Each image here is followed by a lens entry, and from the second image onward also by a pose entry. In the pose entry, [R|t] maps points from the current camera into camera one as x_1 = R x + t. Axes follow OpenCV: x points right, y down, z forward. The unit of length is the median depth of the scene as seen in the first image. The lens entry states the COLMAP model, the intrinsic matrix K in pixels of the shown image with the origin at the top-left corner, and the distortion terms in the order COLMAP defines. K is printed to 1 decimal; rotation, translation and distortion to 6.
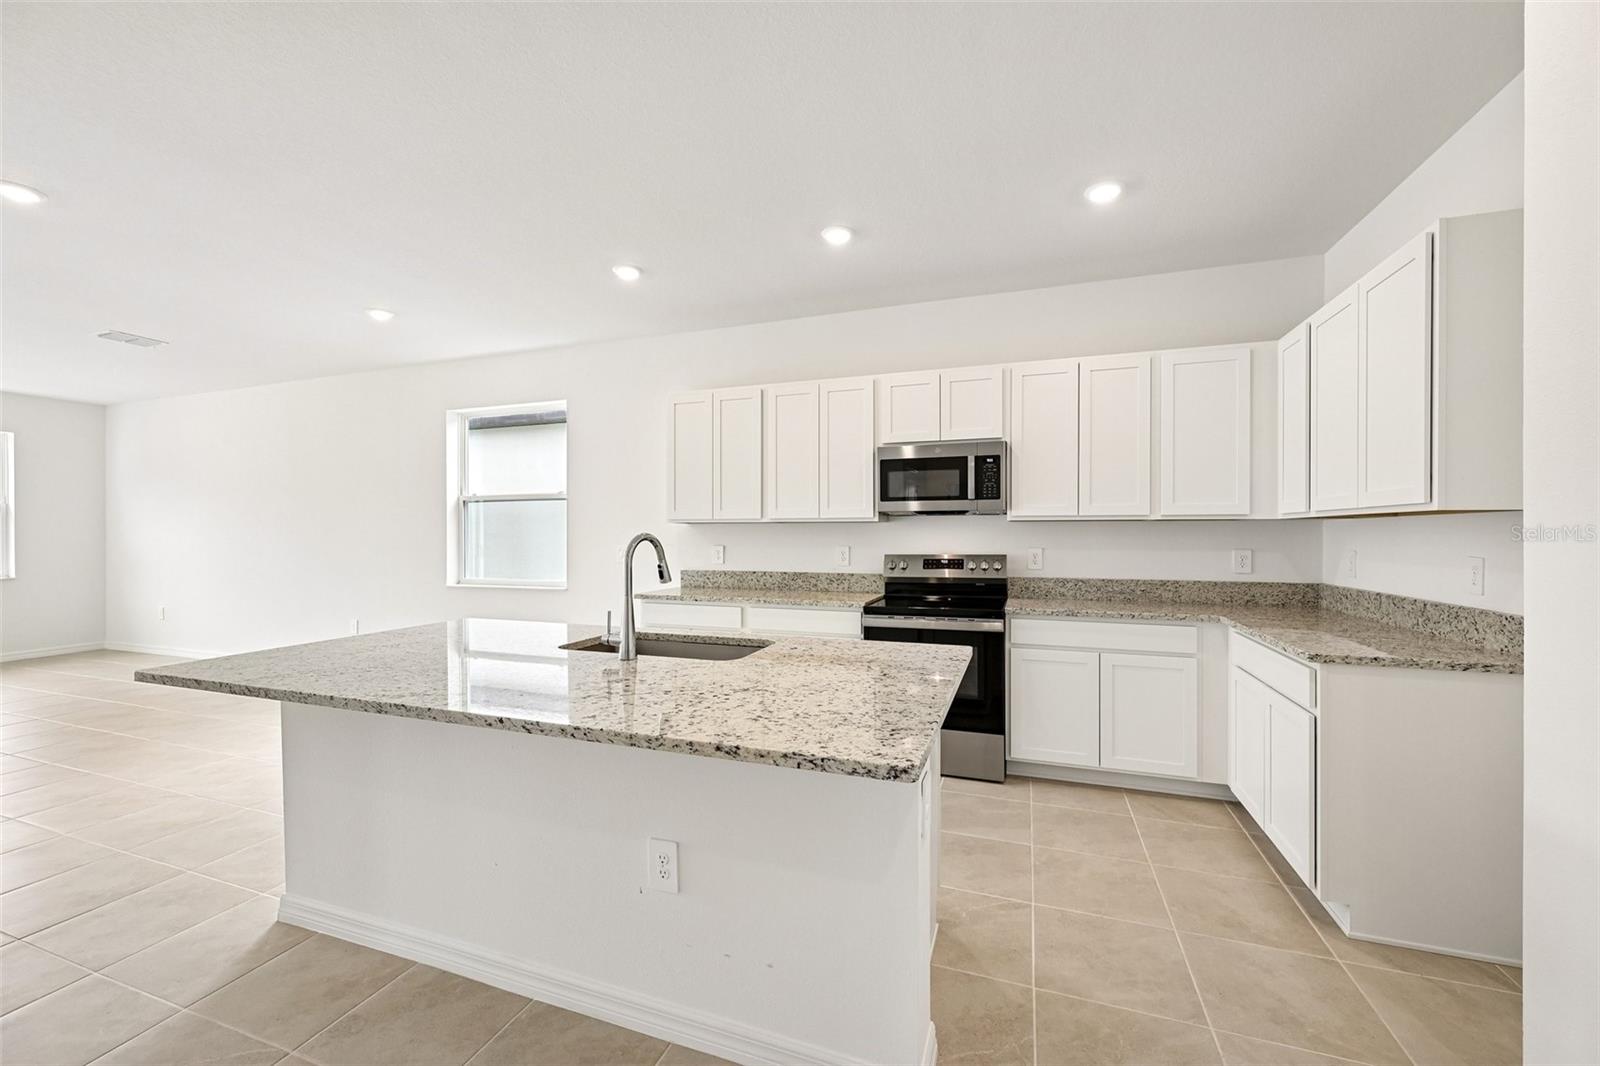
lens RADIAL K [[633.3, 0, 803.9], [0, 633.3, 535.5], [0, 0, 1]] dist [-0.000972, -0.000071]
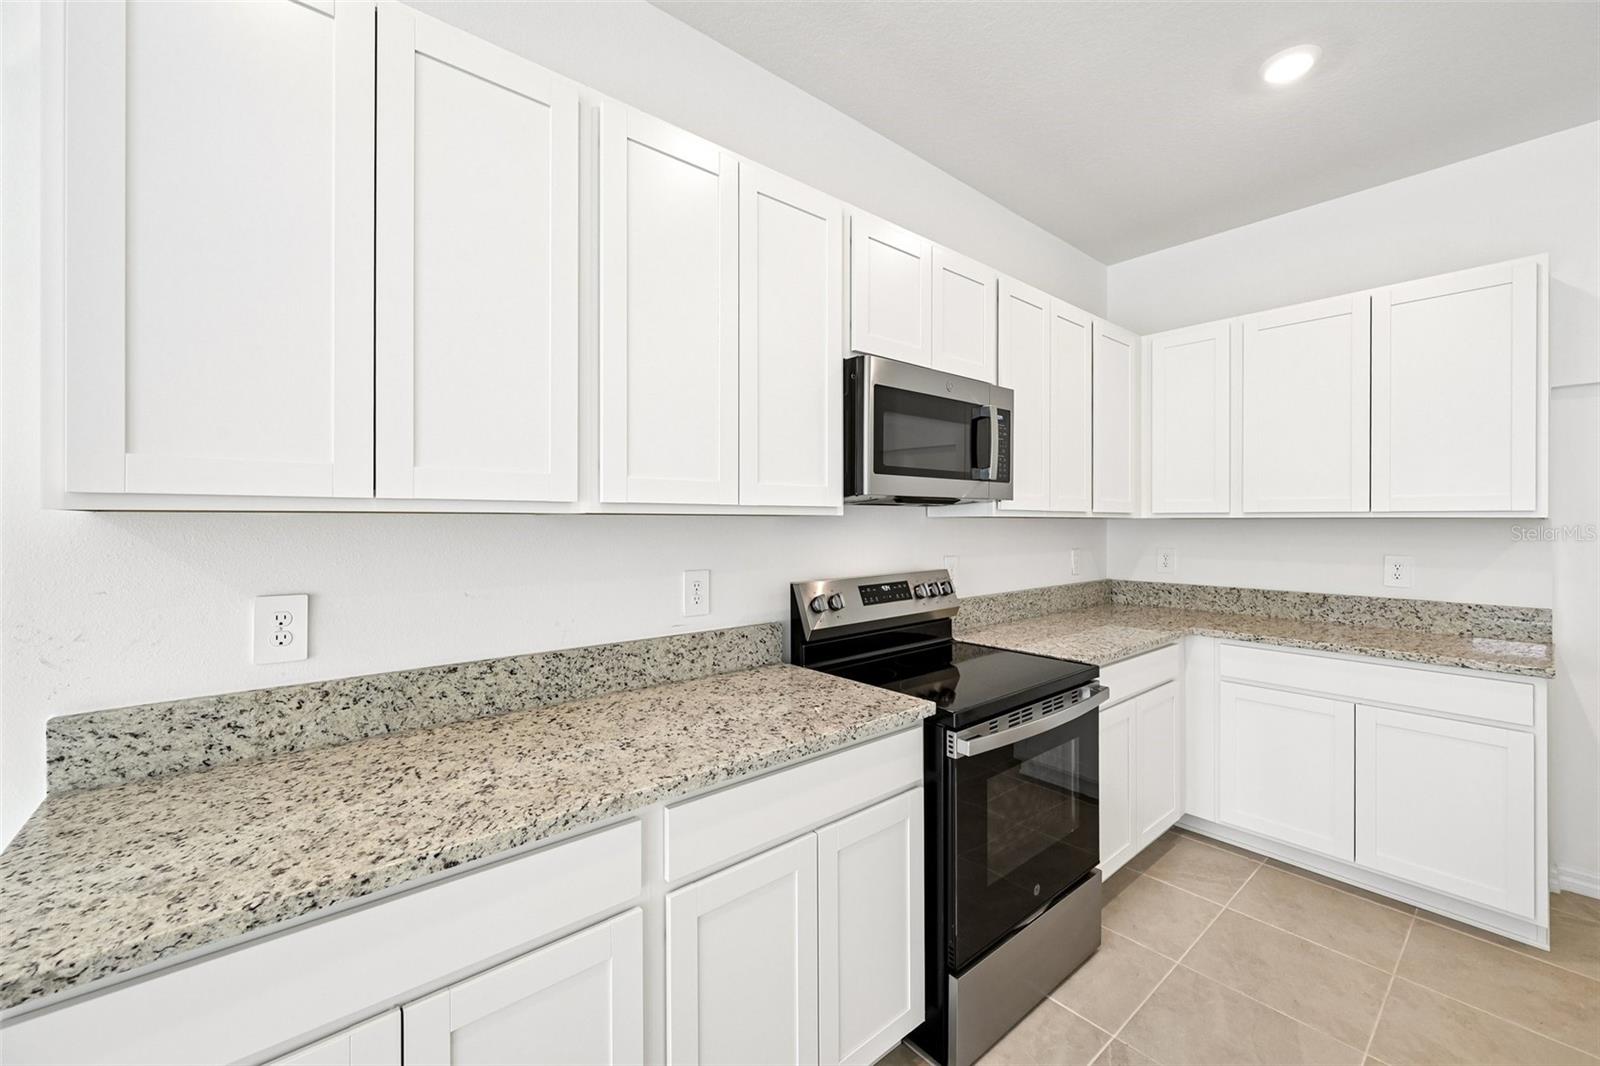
lens RADIAL K [[633.3, 0, 791.9], [0, 633.3, 520.8], [0, 0, 1]] dist [-0.000972, -0.000071]
pose [[0.505535, 0.000385, 0.862806, -0.303621], [0.001280, 0.999998, -0.001196, -0.017560], [-0.862805, 0.001709, 0.505534, 0.795309]]
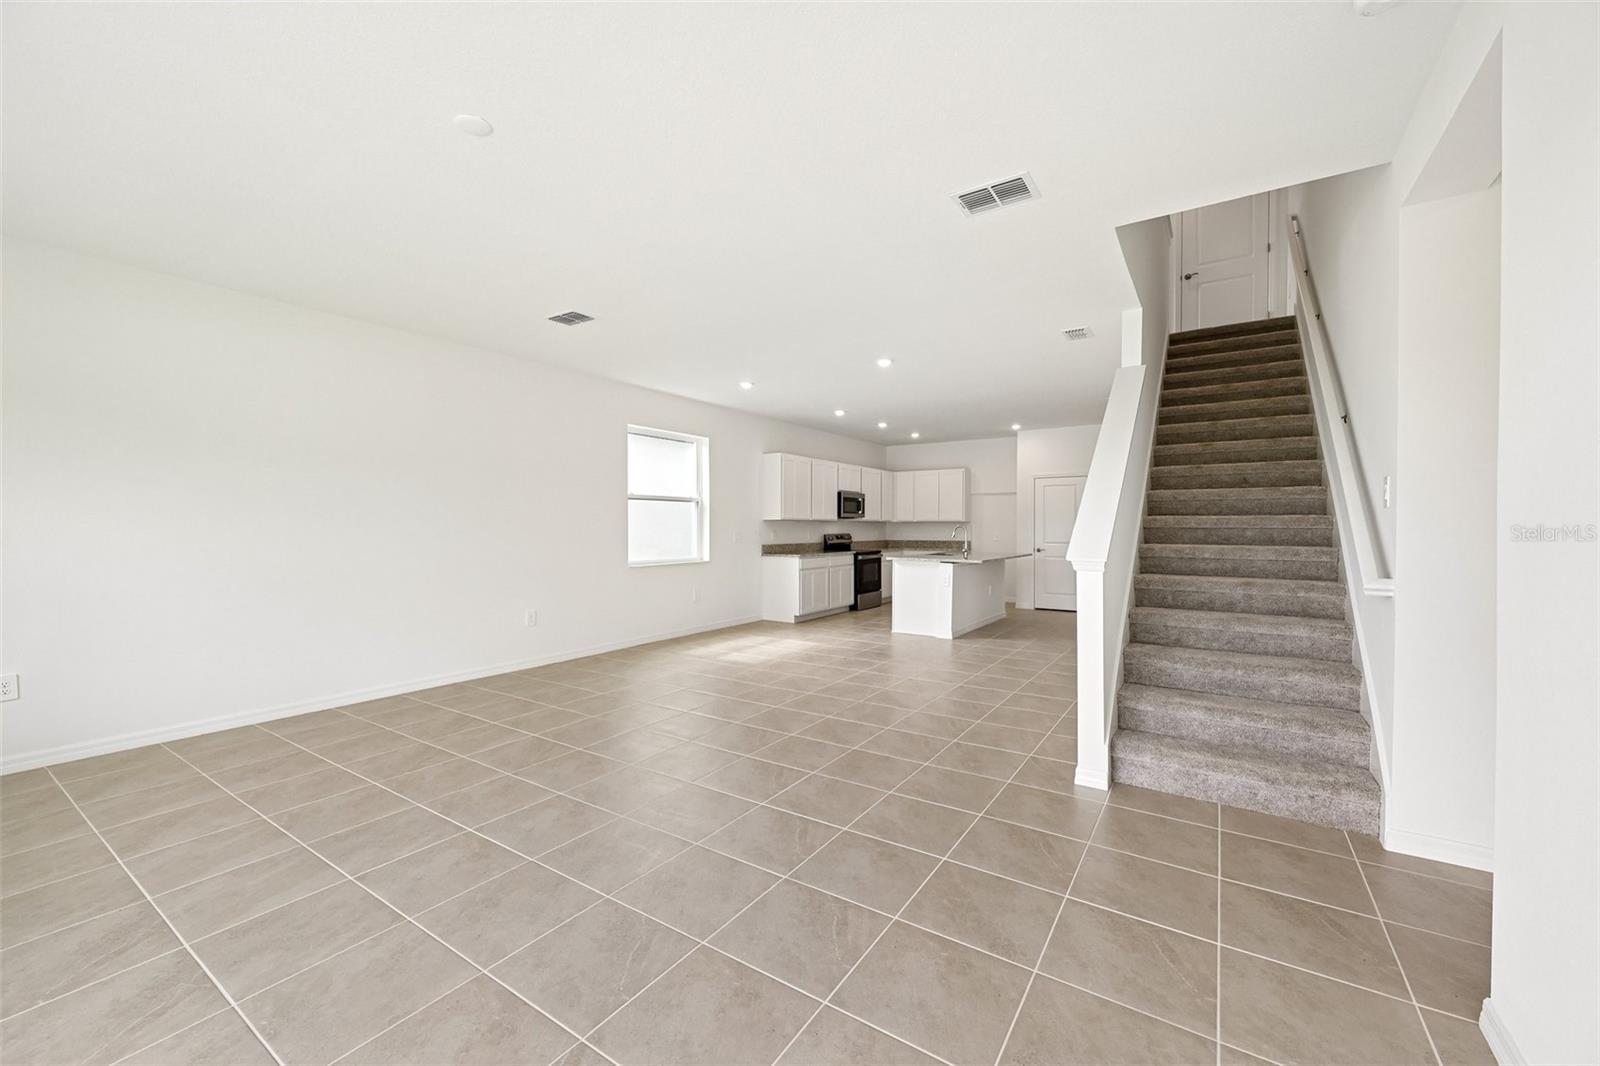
lens RADIAL K [[633.3, 0, 808.7], [0, 633.3, 527.0], [0, 0, 1]] dist [-0.000972, -0.000071]
pose [[0.228333, 0.001460, 0.973582, -2.347315], [0.004398, 0.999987, -0.002531, 0.008898], [-0.973573, 0.004859, 0.228324, 0.535633]]
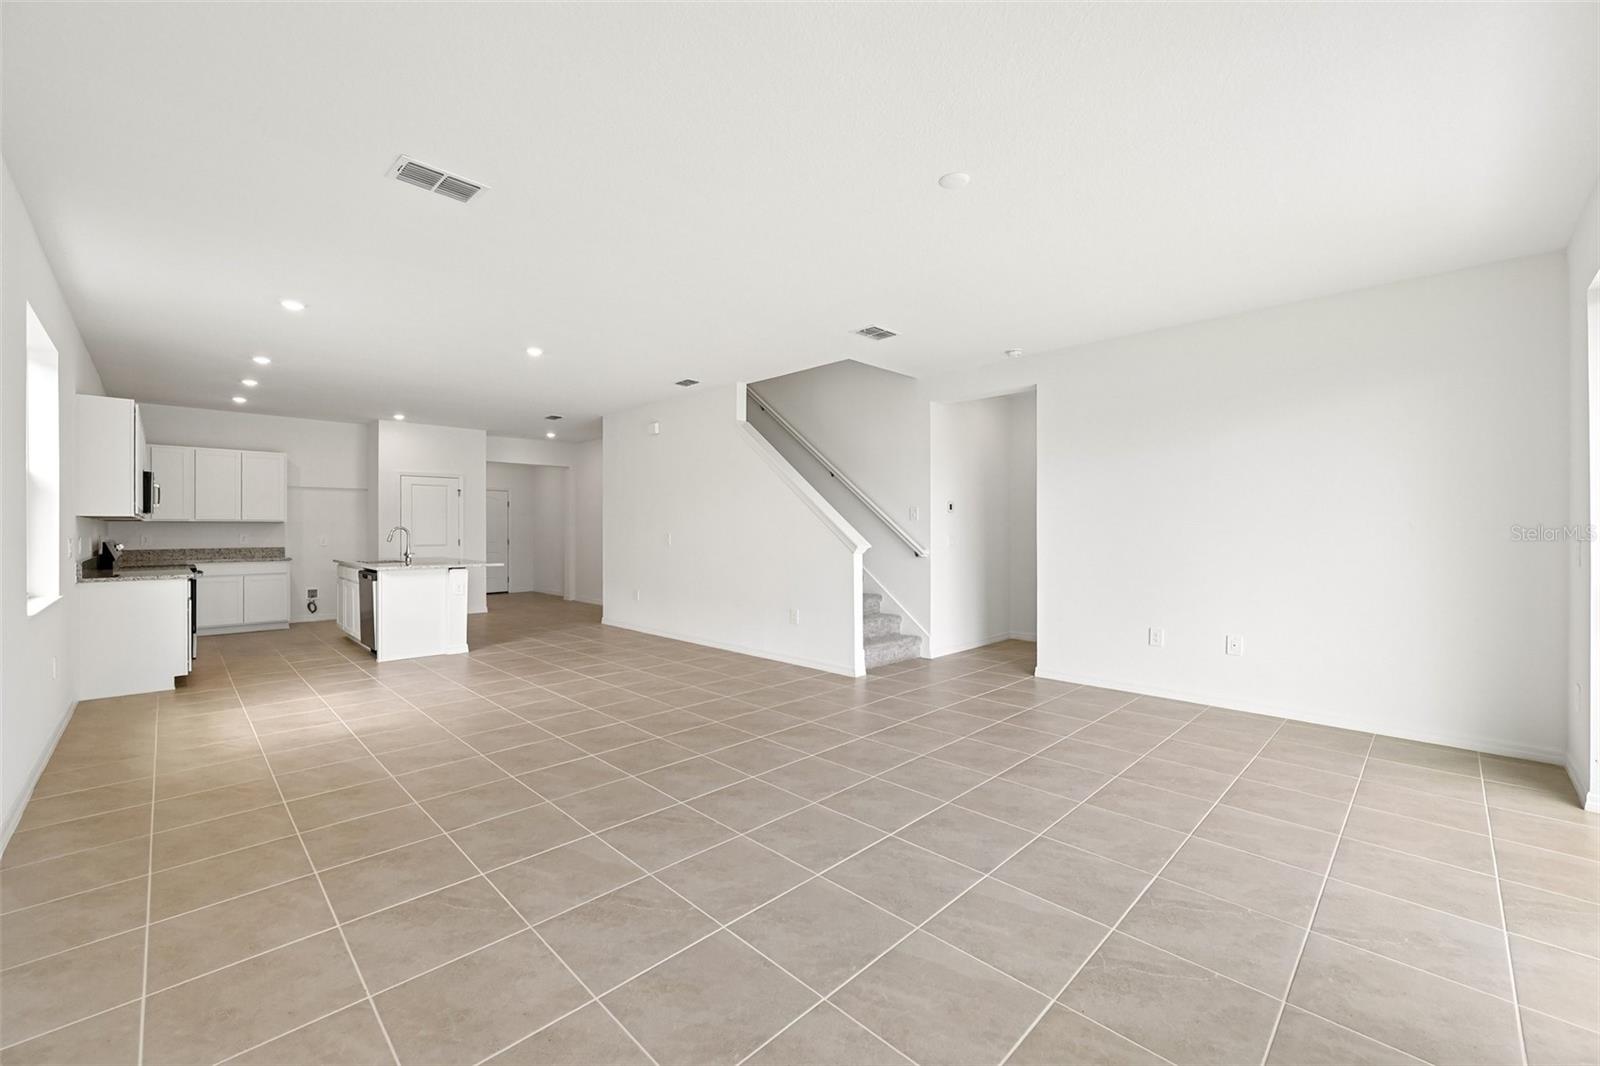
lens RADIAL K [[633.3, 0, 794.6], [0, 633.3, 525.1], [0, 0, 1]] dist [-0.000972, -0.000071]
pose [[-0.902339, 0.004381, 0.431004, -1.968709], [0.003671, 0.999990, -0.002478, 0.002572], [-0.431011, -0.000654, -0.902347, 1.697087]]
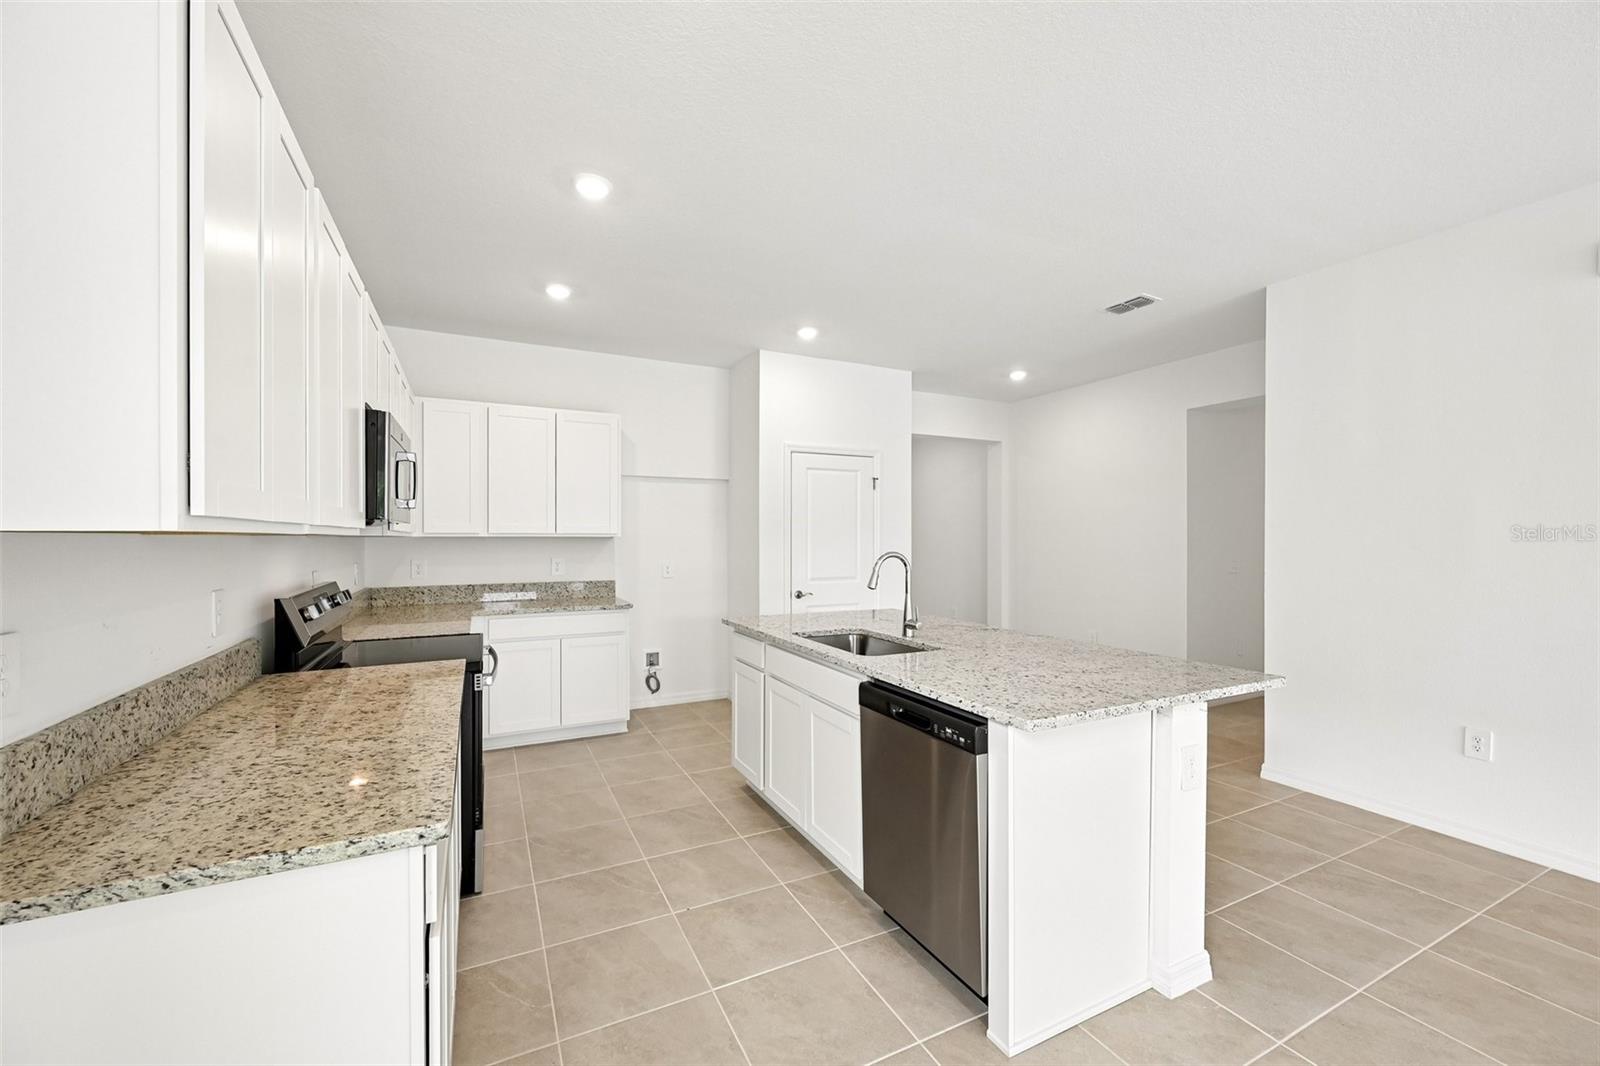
lens RADIAL K [[633.3, 0, 803.9], [0, 633.3, 542.1], [0, 0, 1]] dist [-0.000972, -0.000071]
pose [[-0.729035, -0.003662, 0.684466, -0.566892], [0.002653, 0.999963, 0.008176, -0.018987], [-0.684471, 0.007776, -0.728999, 1.141395]]
